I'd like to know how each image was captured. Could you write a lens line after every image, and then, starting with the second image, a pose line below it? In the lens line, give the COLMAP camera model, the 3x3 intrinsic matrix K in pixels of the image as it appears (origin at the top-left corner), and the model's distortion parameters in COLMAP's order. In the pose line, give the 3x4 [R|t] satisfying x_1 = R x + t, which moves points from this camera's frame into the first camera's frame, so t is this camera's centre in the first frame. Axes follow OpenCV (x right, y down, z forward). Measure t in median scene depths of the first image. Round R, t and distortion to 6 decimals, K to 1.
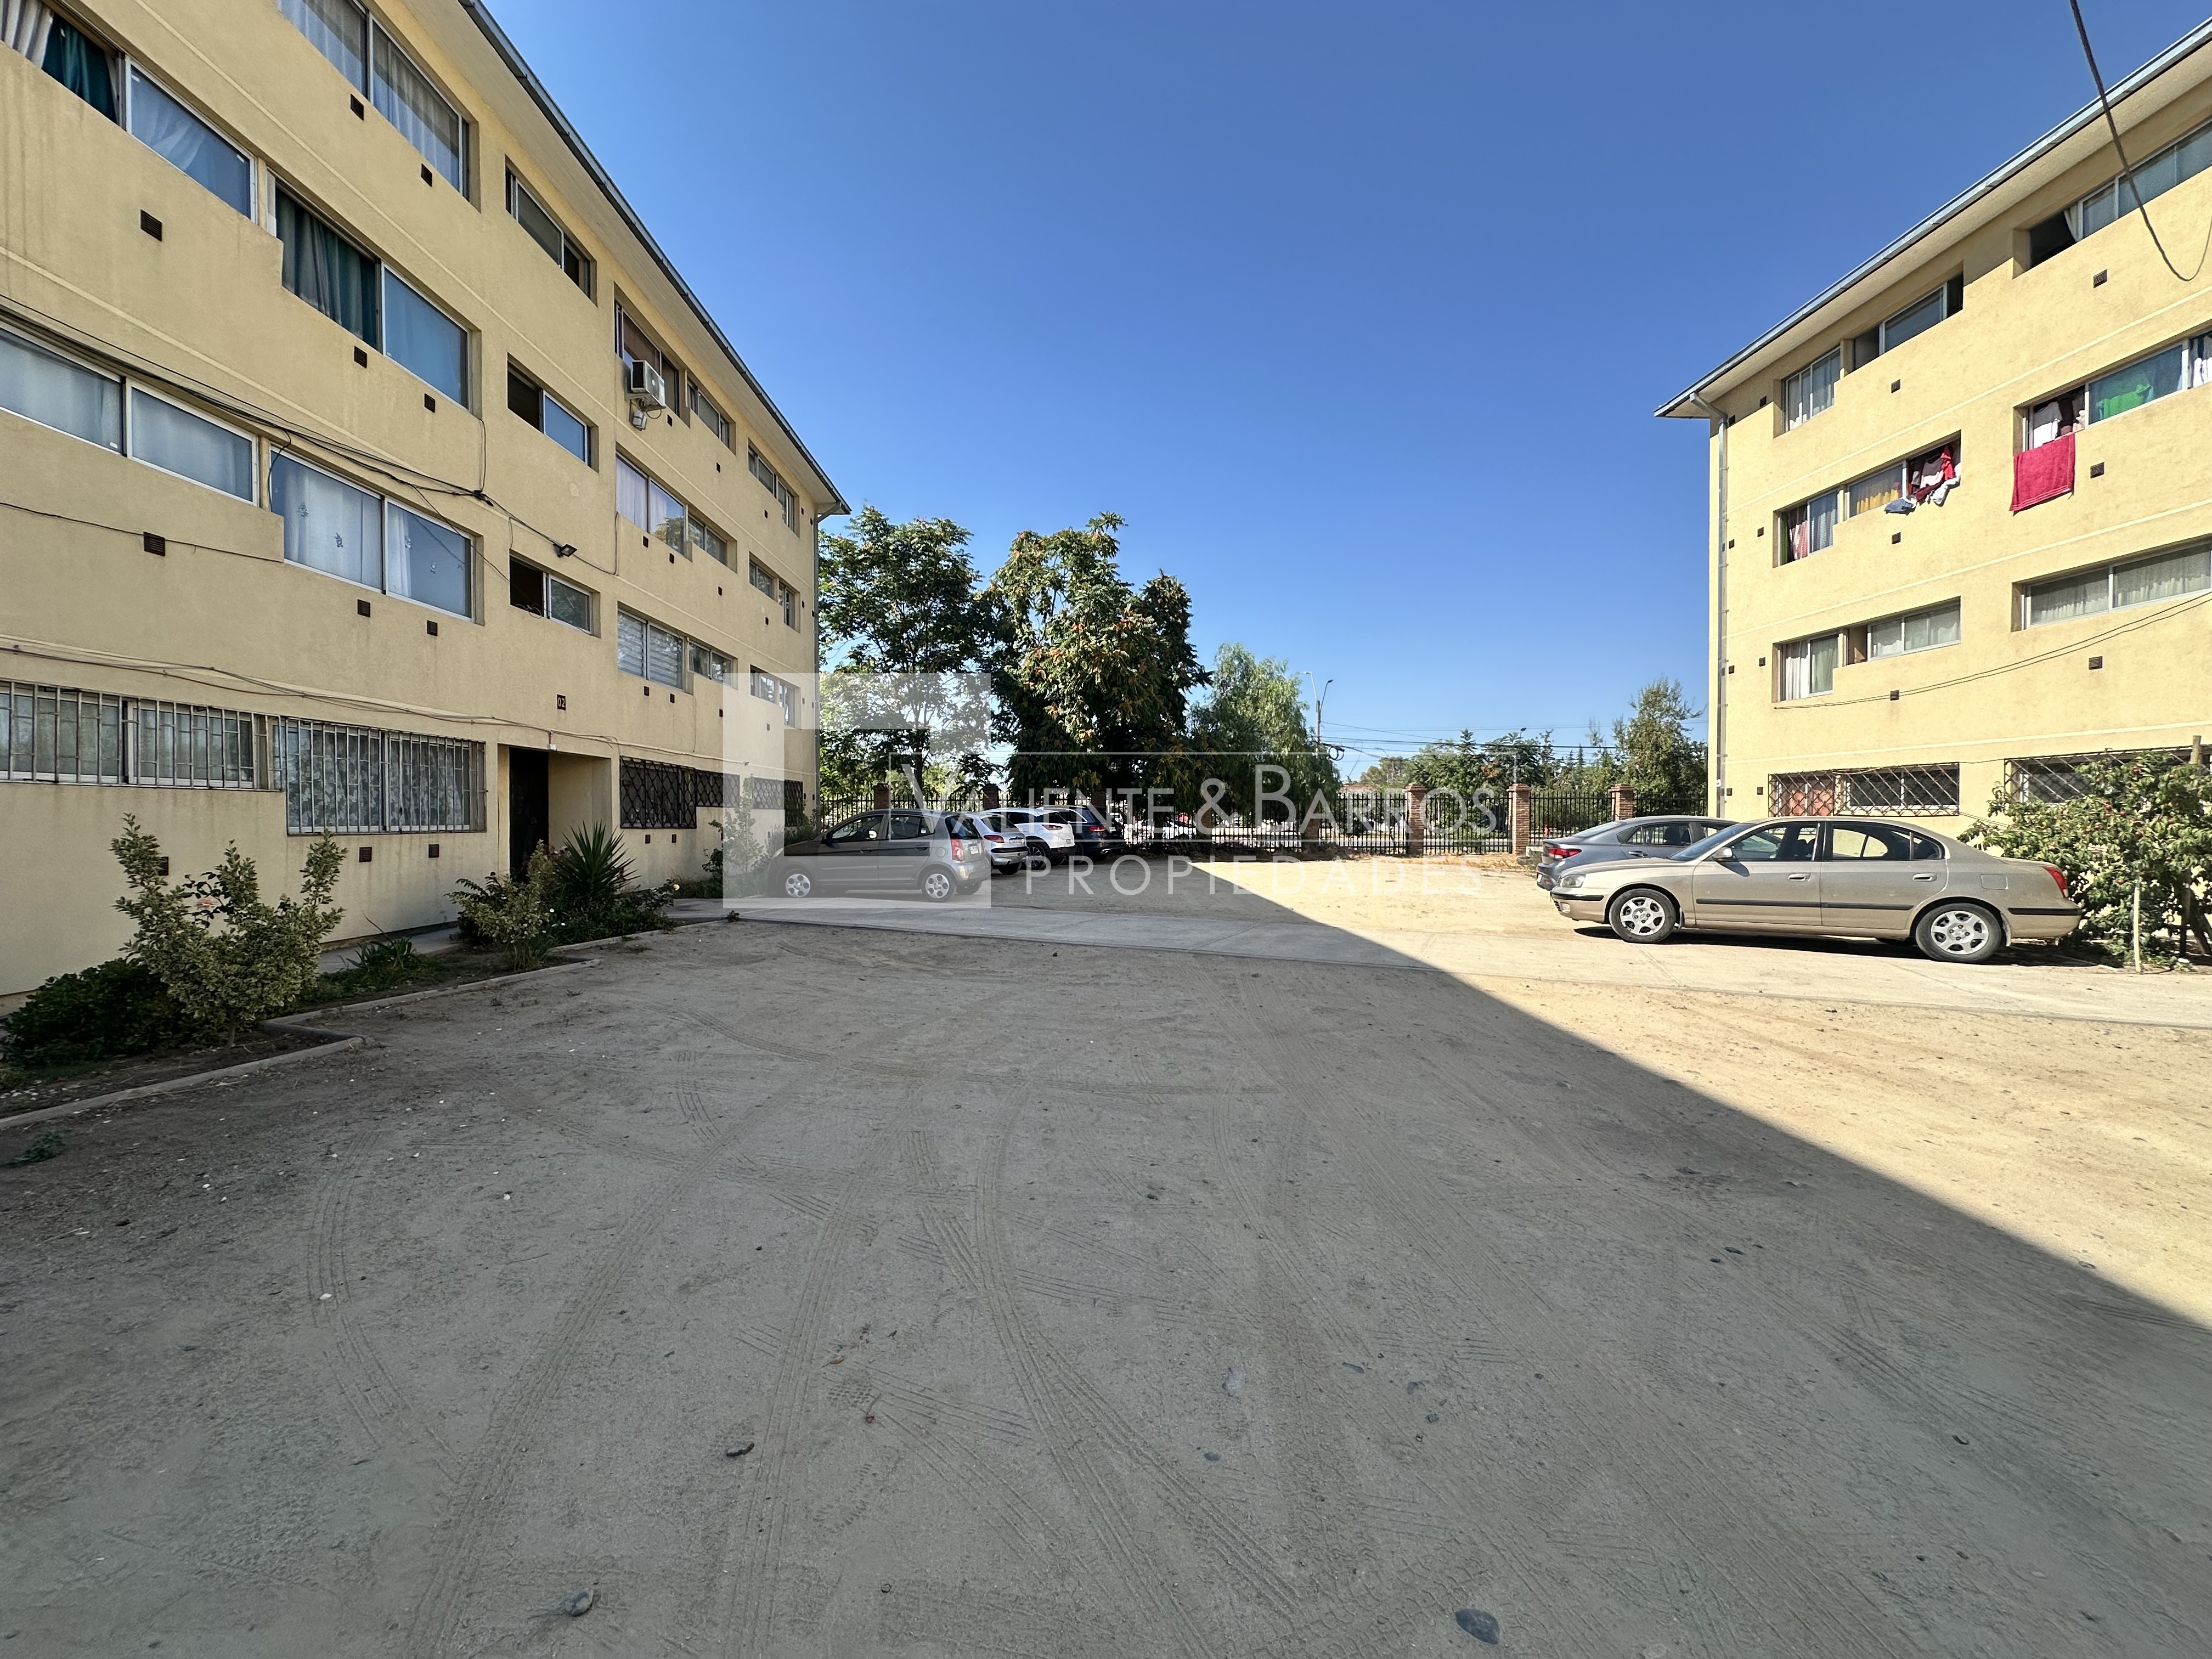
lens RADIAL K [[878.2, 0, 1102.4], [0, 878.2, 827.7], [0, 0, 1]] dist [-0.002266, 0.000575]
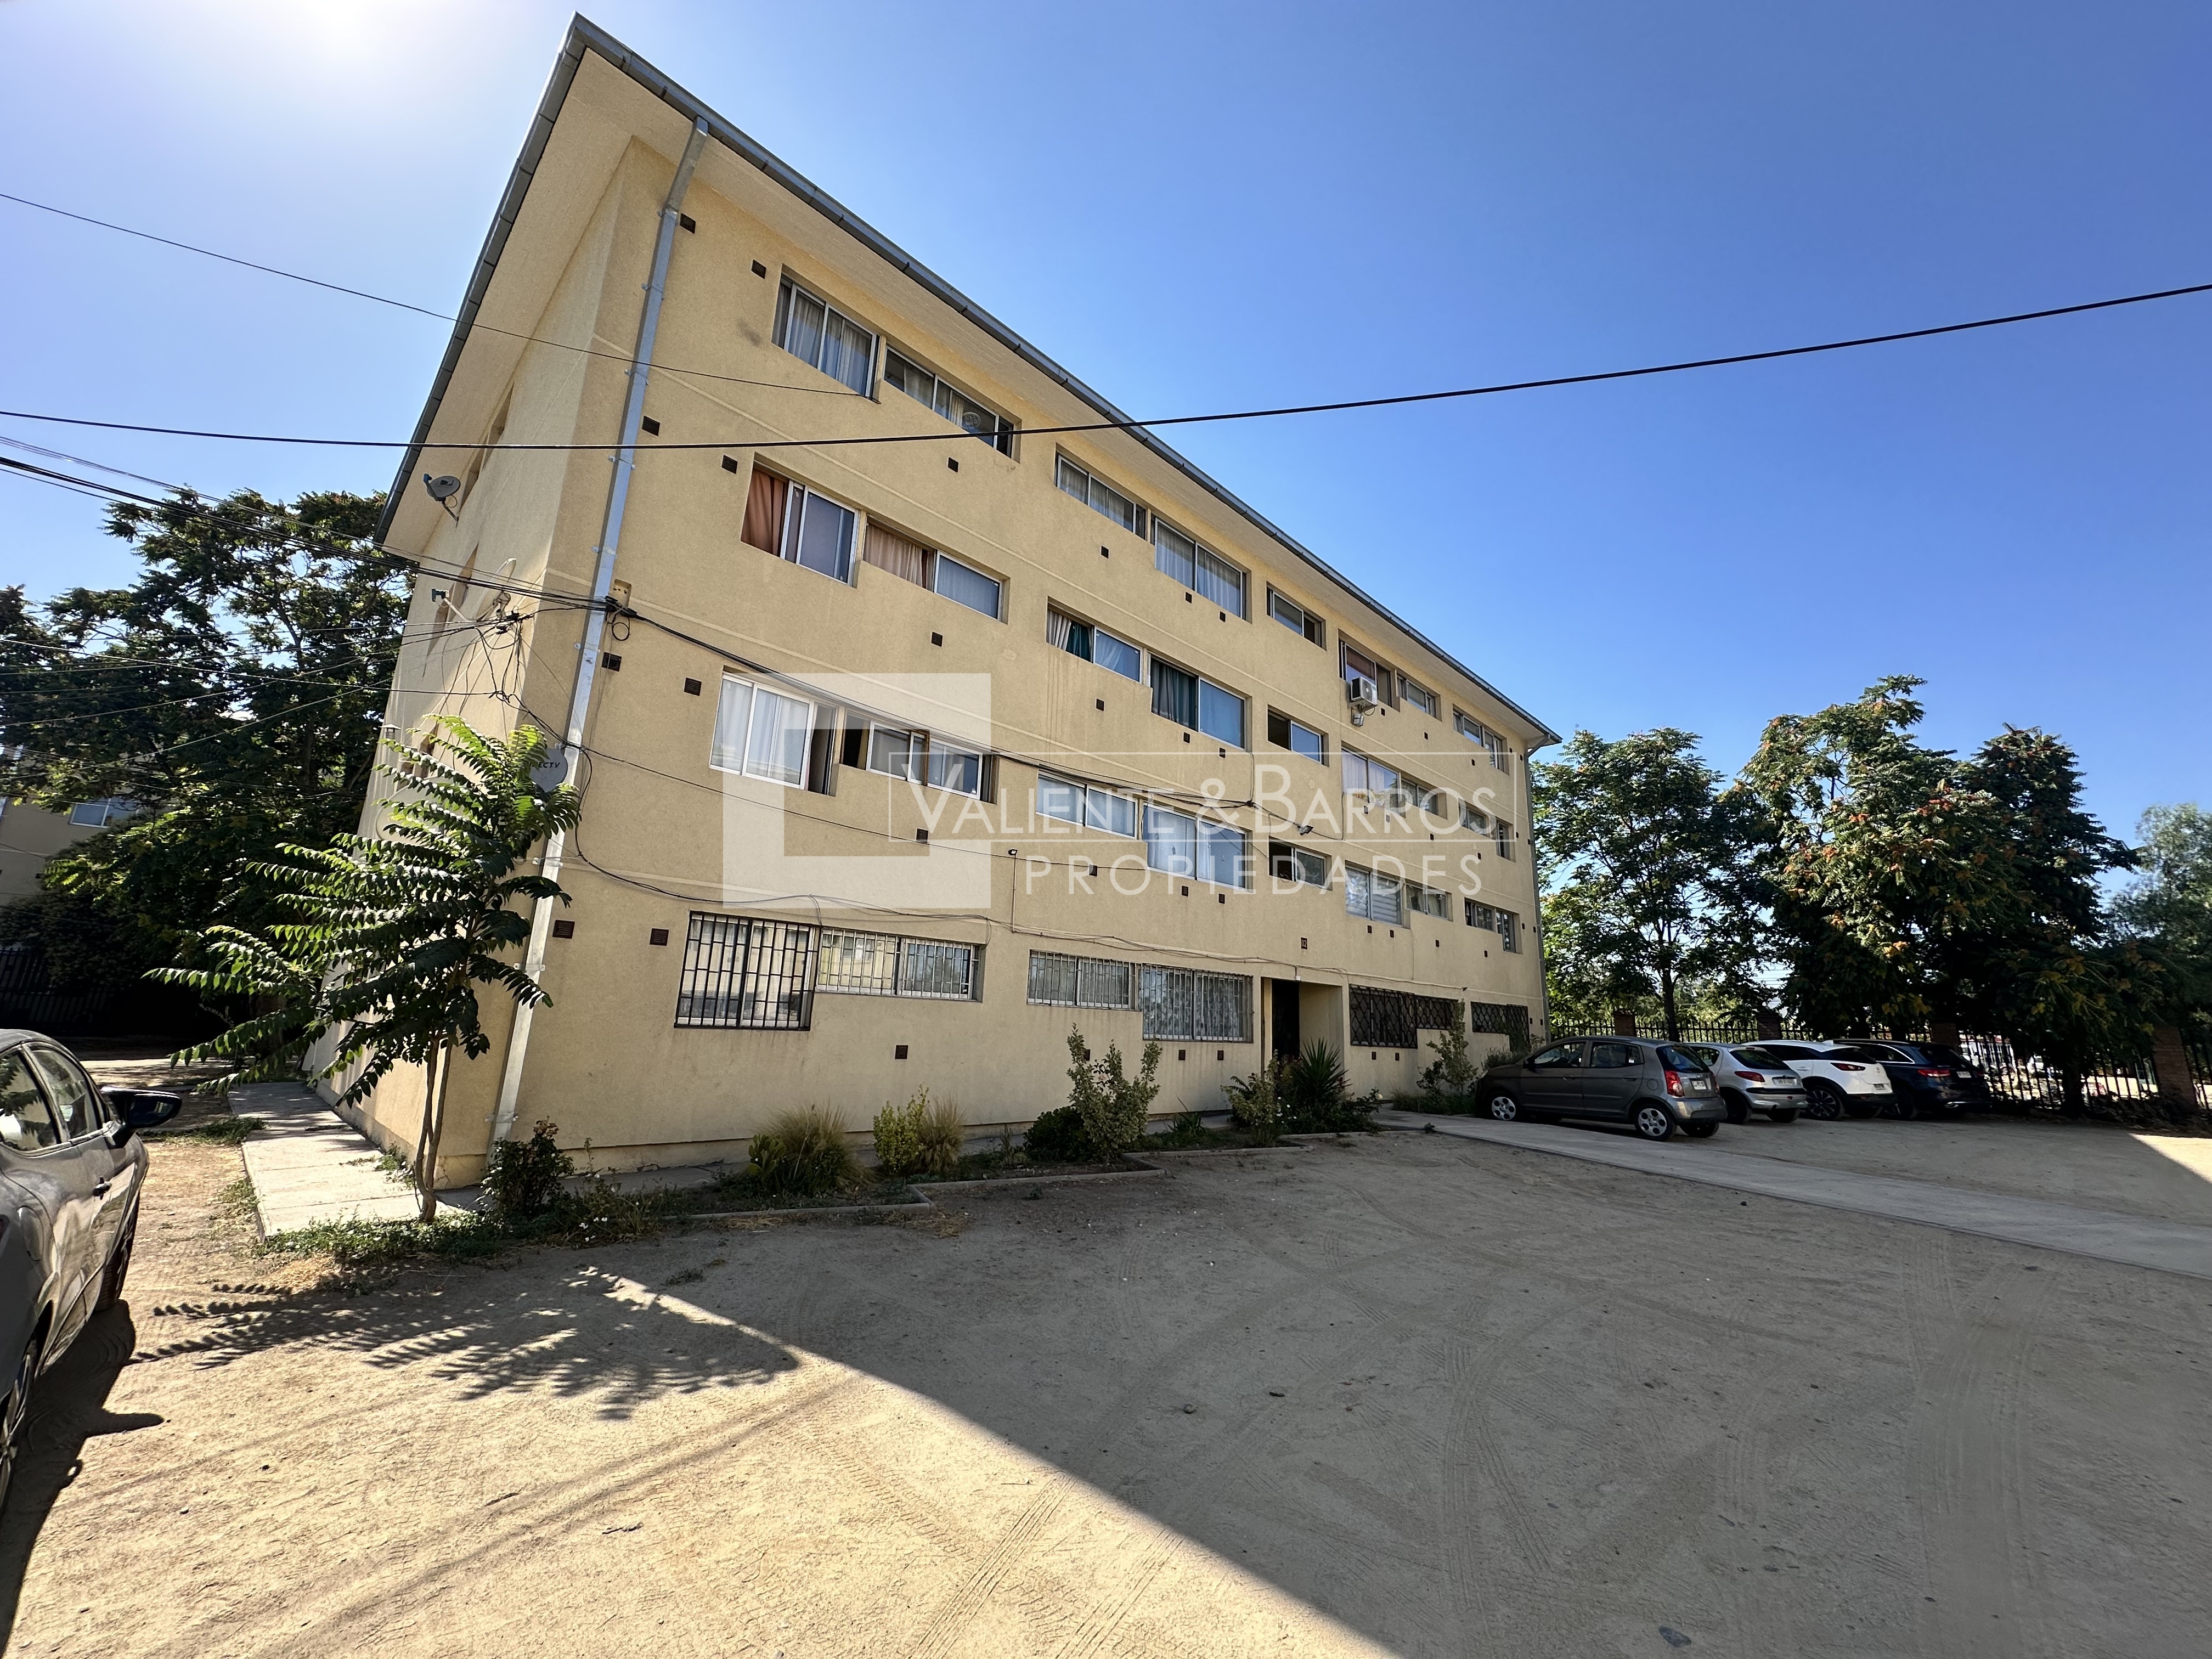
lens RADIAL K [[878.2, 0, 1102.4], [0, 878.2, 827.7], [0, 0, 1]] dist [-0.002266, 0.000575]
pose [[0.686614, -0.136748, -0.714045, 0.131085], [-0.044805, 0.972325, -0.229295, 0.002374], [0.725640, 0.189430, 0.661485, -0.110987]]
